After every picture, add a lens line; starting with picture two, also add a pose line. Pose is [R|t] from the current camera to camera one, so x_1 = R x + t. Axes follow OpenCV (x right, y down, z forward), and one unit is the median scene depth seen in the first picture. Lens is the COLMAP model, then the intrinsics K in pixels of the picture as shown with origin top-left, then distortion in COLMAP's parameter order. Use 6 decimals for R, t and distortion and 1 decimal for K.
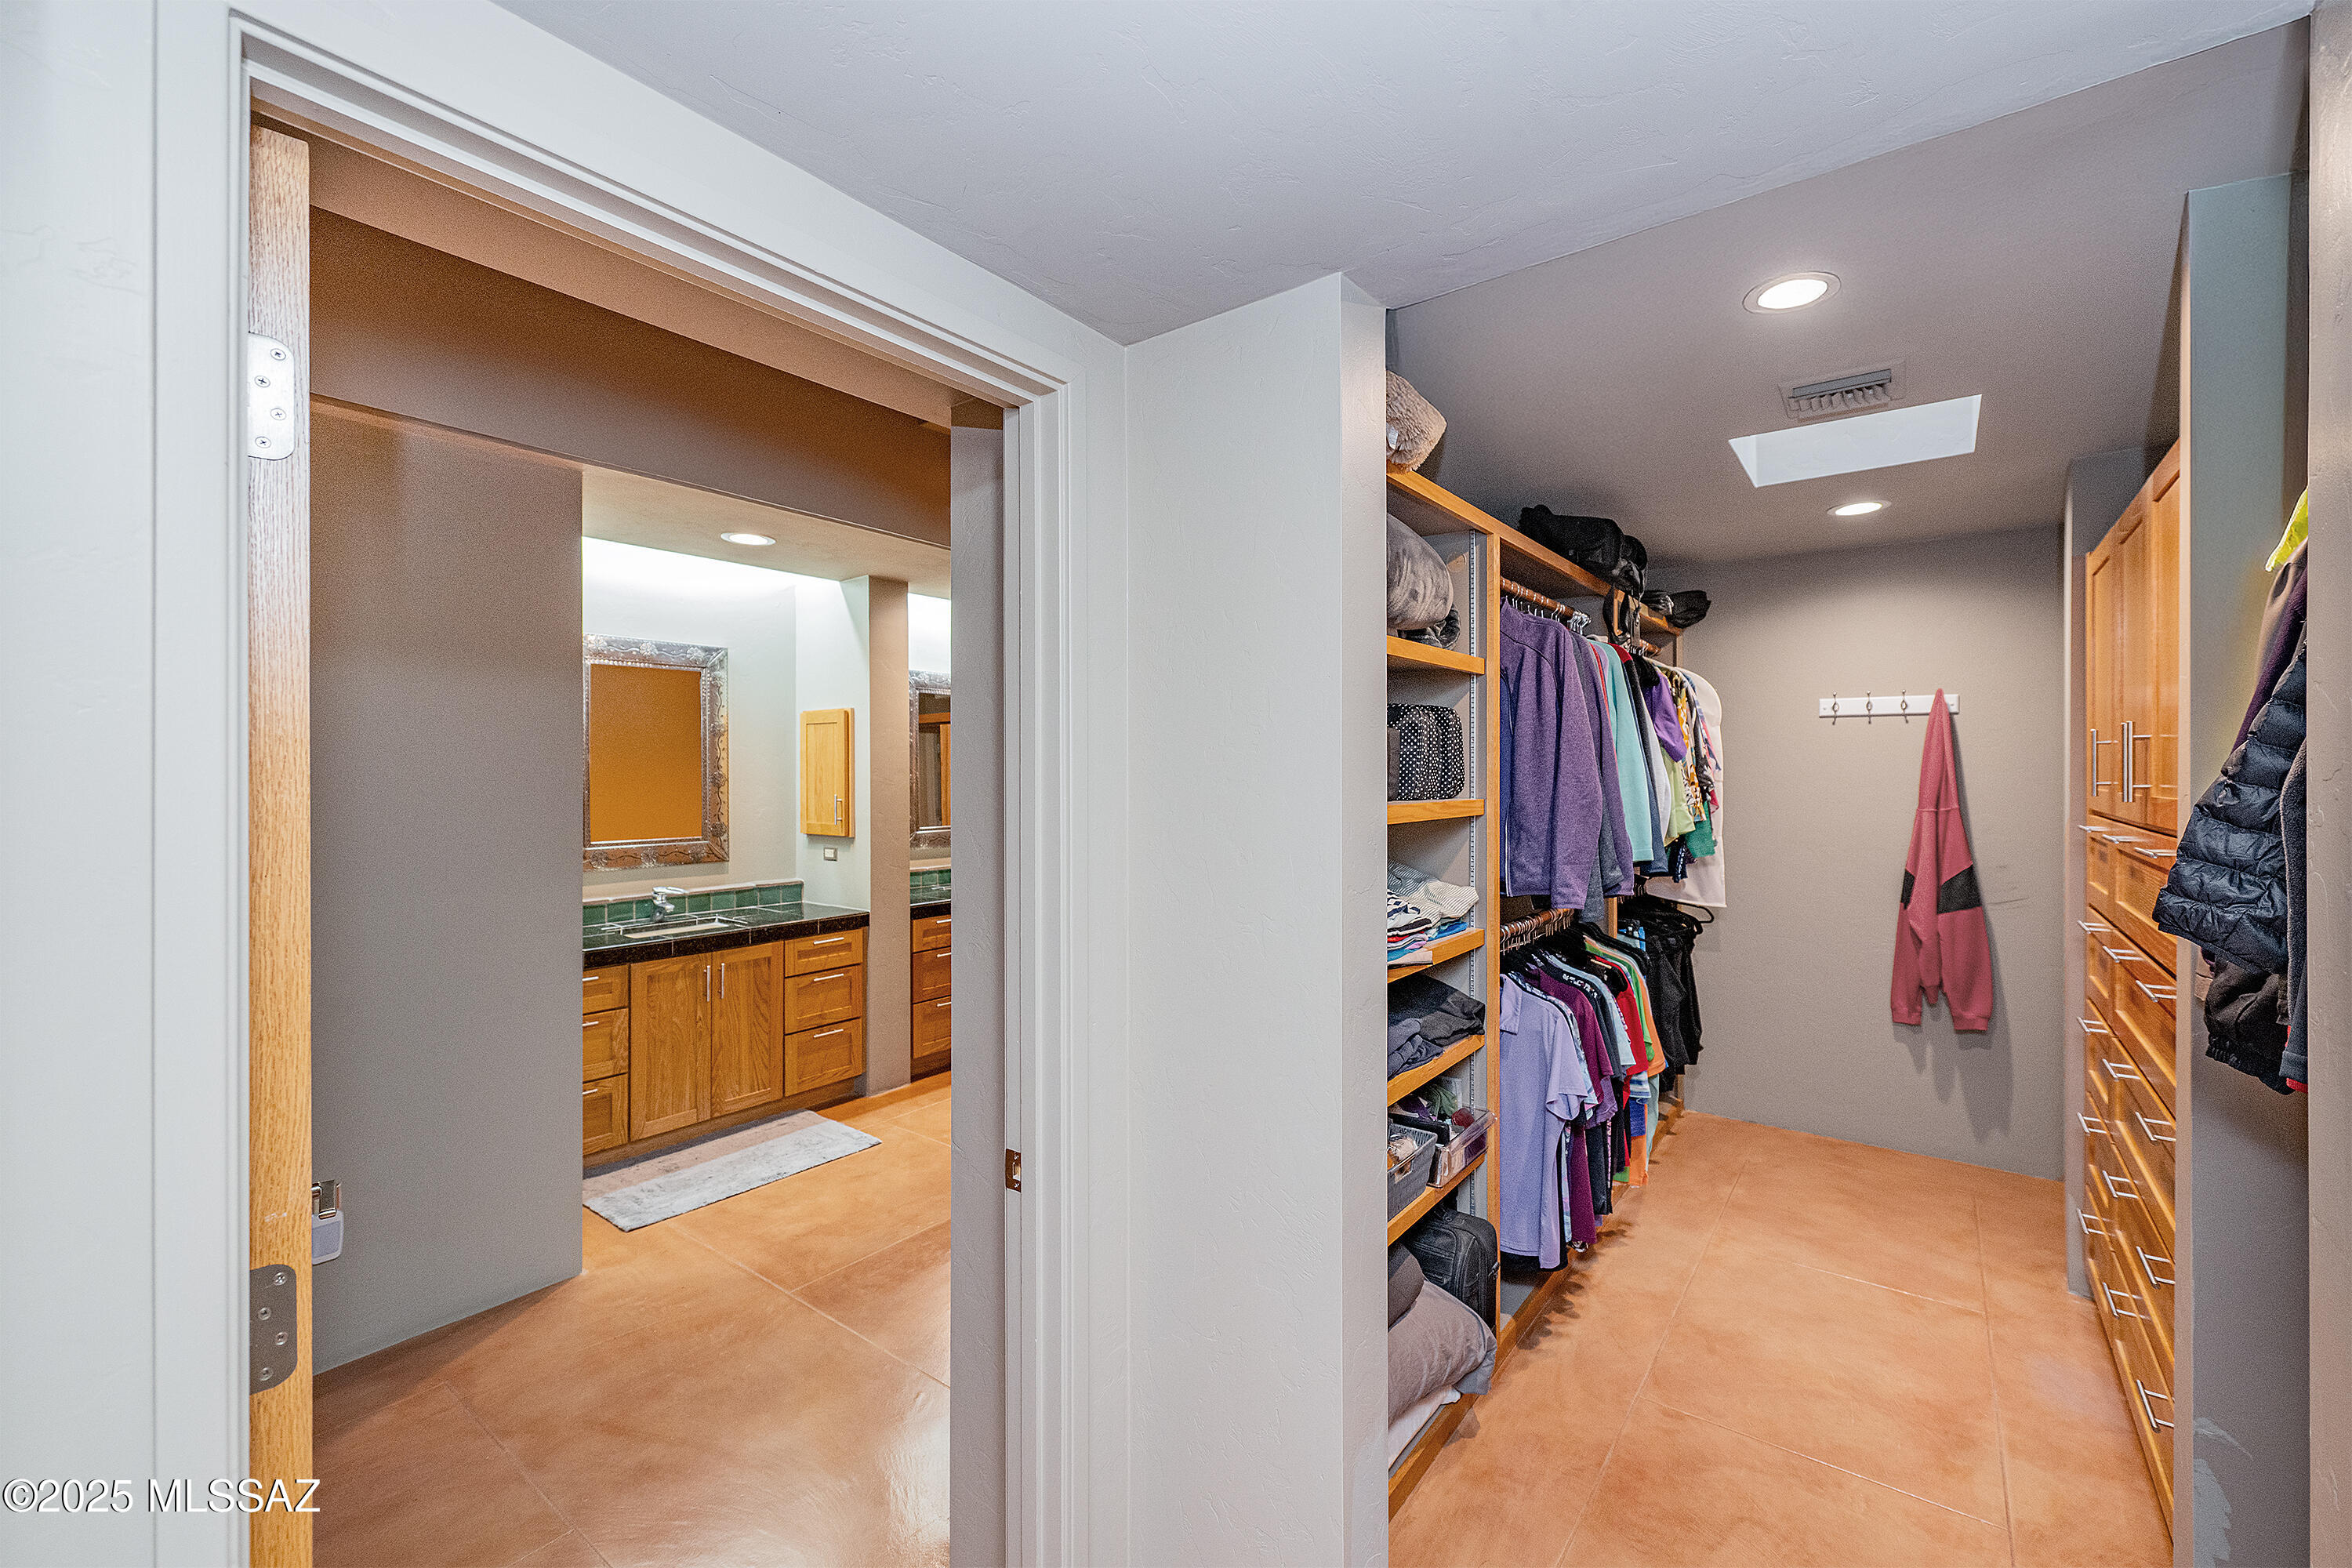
lens RADIAL K [[931.3, 0, 1176.0], [0, 931.3, 784.0], [0, 0, 1]] dist [0.015185, -0.000120]
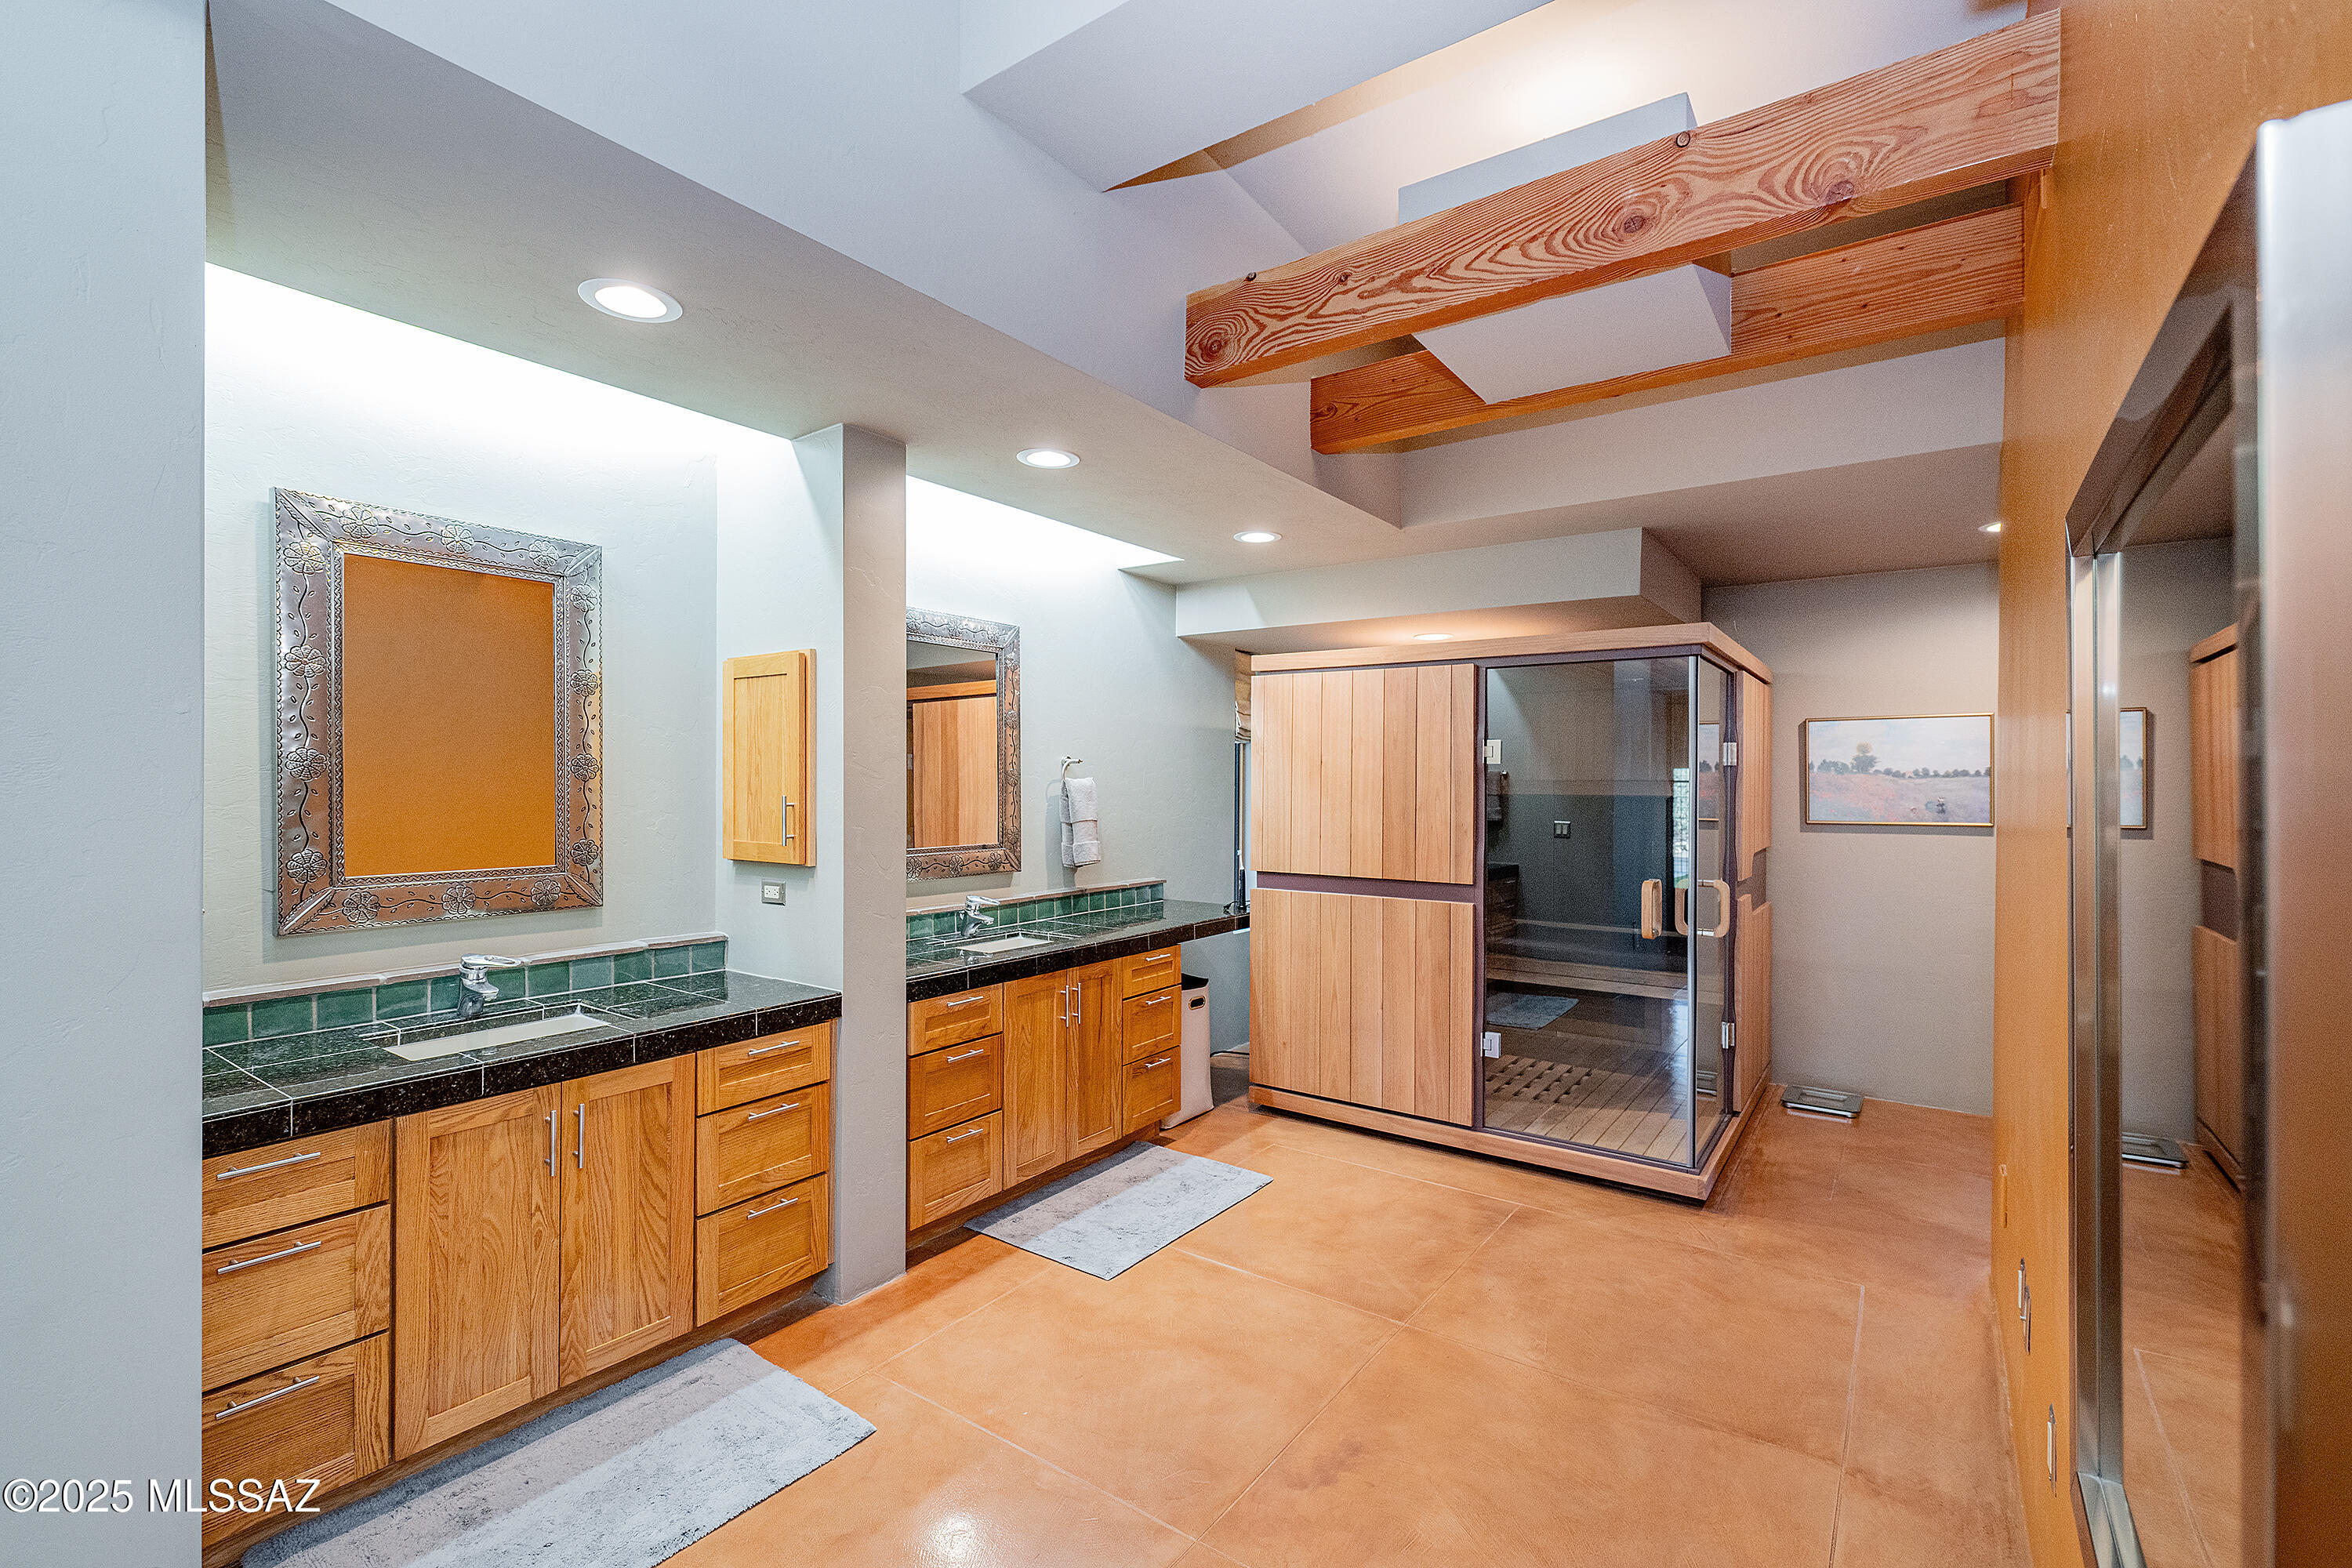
lens RADIAL K [[1022.7, 0, 1163.5], [0, 1022.7, 791.4], [0, 0, 1]] dist [-0.000865, -0.000243]
pose [[0.999416, 0.004564, 0.033879, -0.152647], [-0.004416, 0.999980, -0.004424, 0.011985], [-0.033898, 0.004272, 0.999416, 0.358062]]
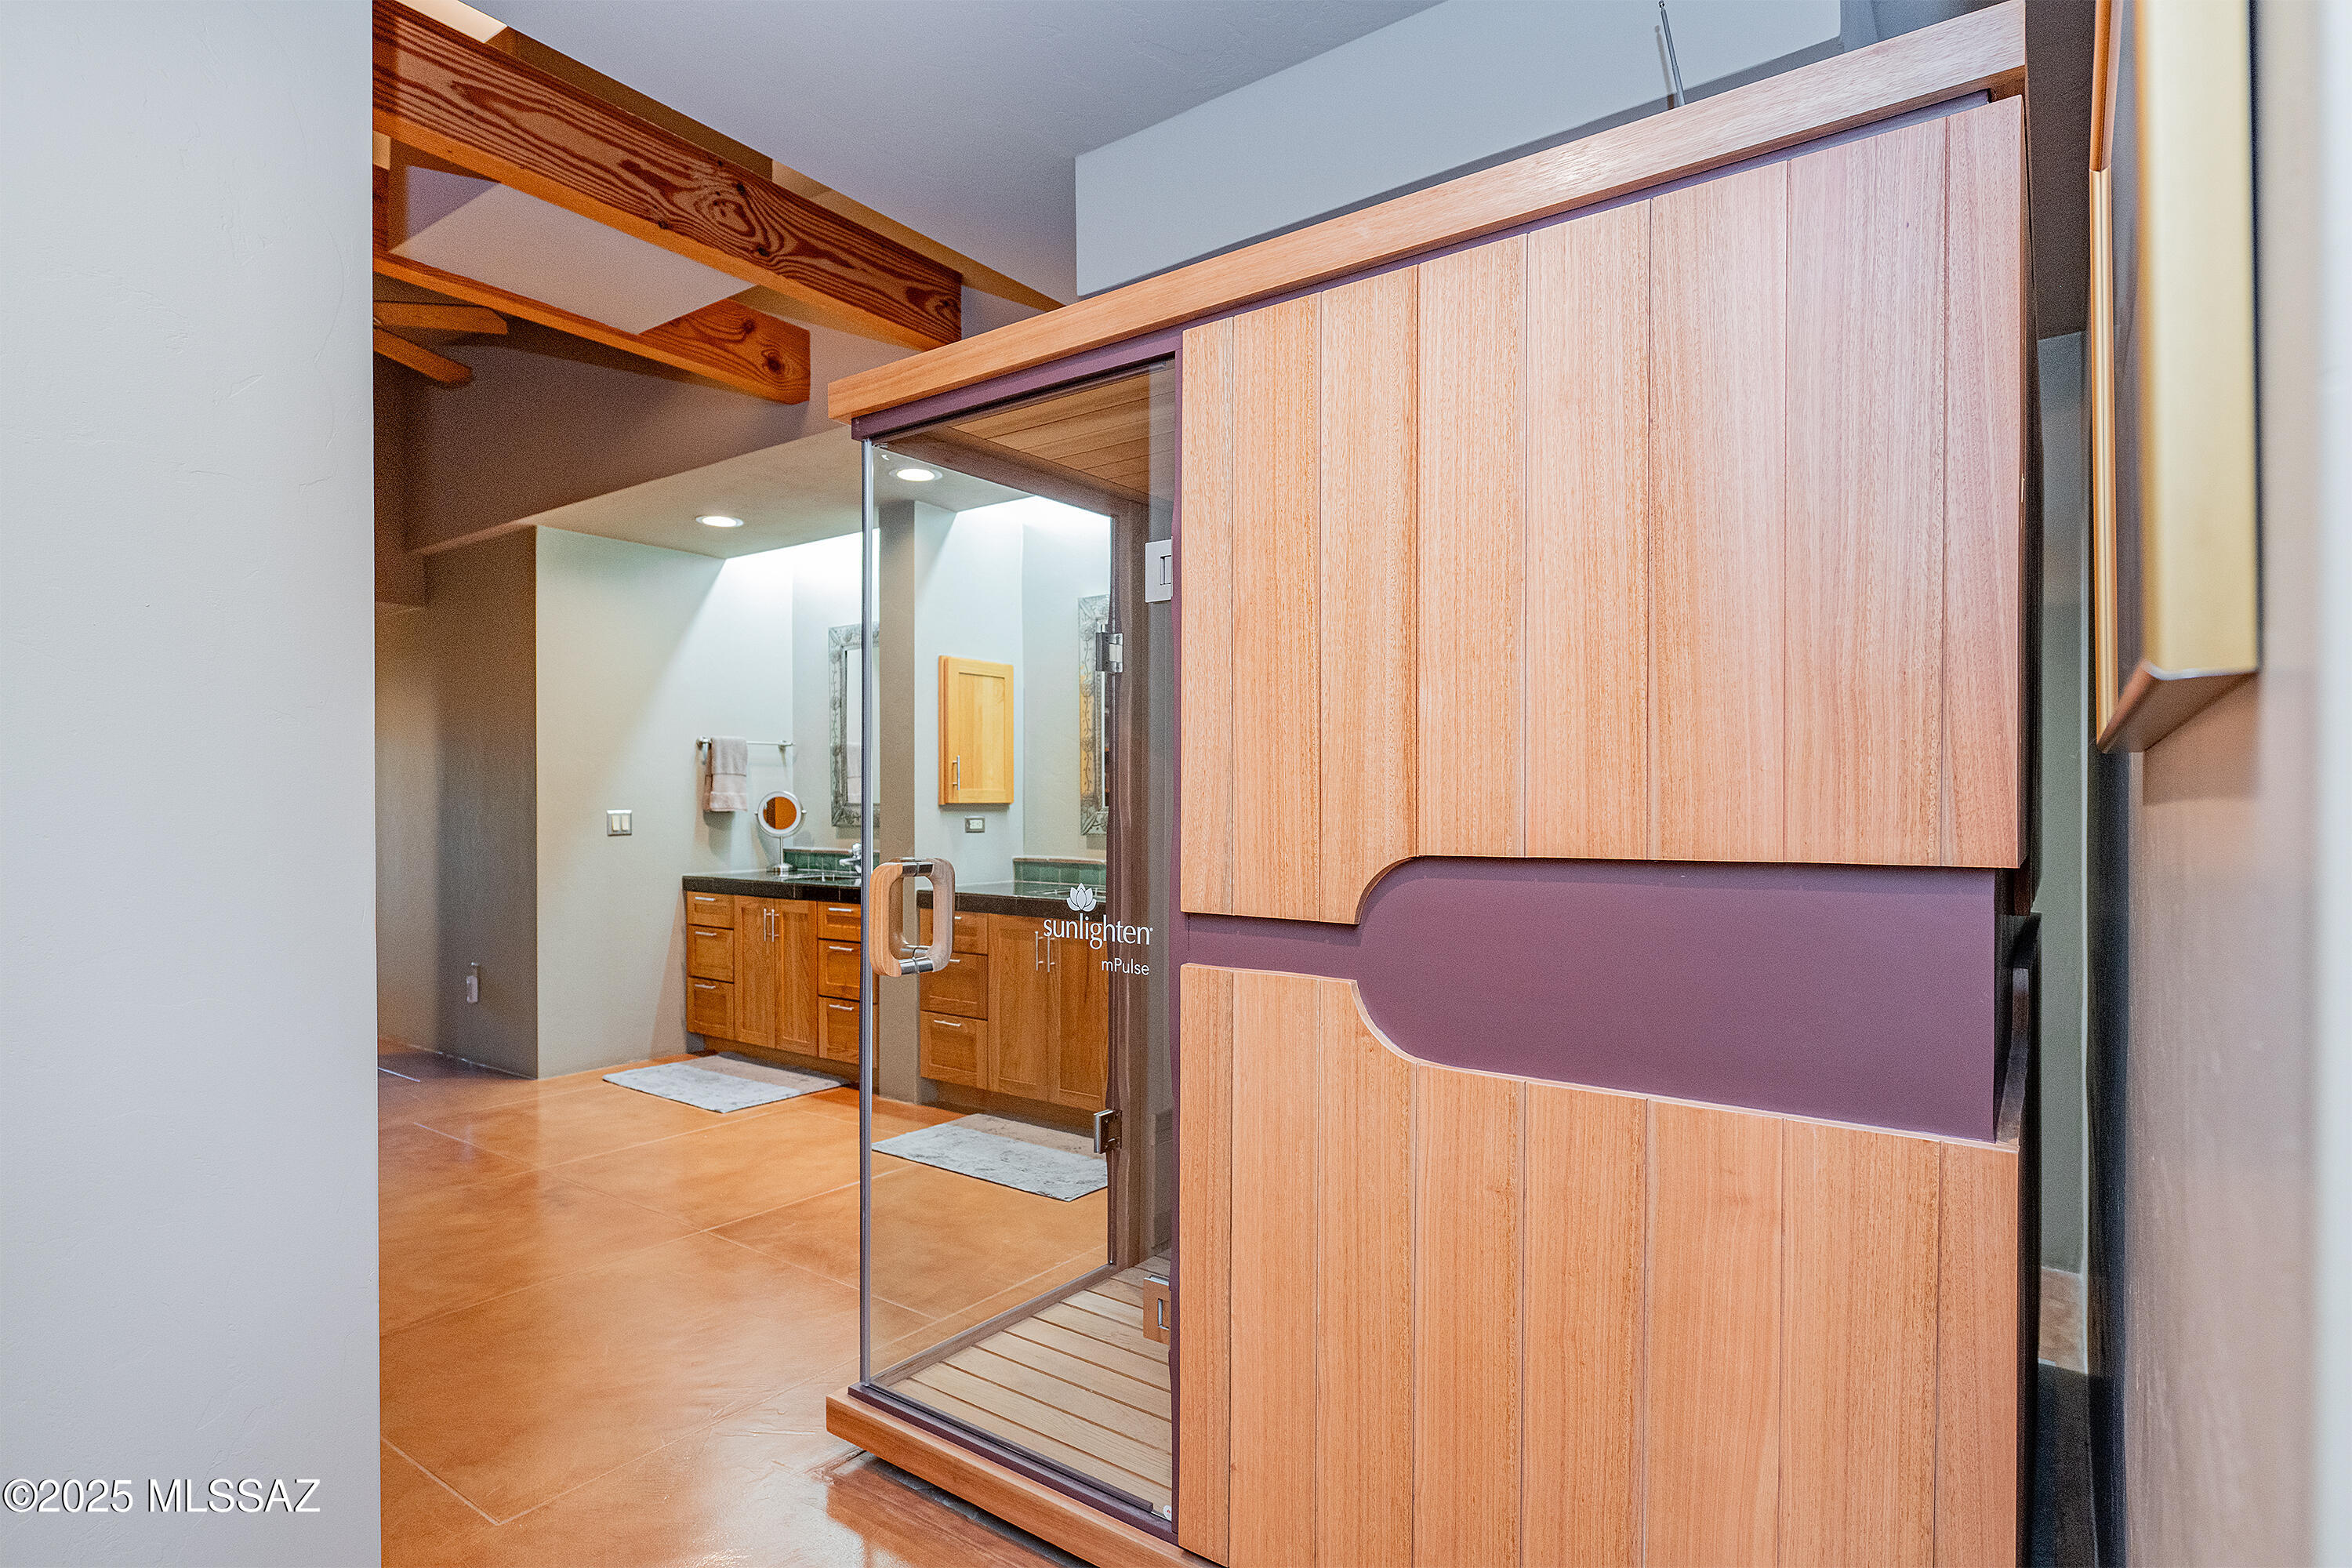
lens RADIAL K [[1214.1, 0, 1176.9], [0, 1214.1, 791.4], [0, 0, 1]] dist [0.041664, 0.000207]
pose [[0.028164, 0.005417, -0.999589, 0.865951], [-0.007541, 0.999958, 0.005207, 0.037985], [0.999575, 0.007391, 0.028204, 1.292027]]
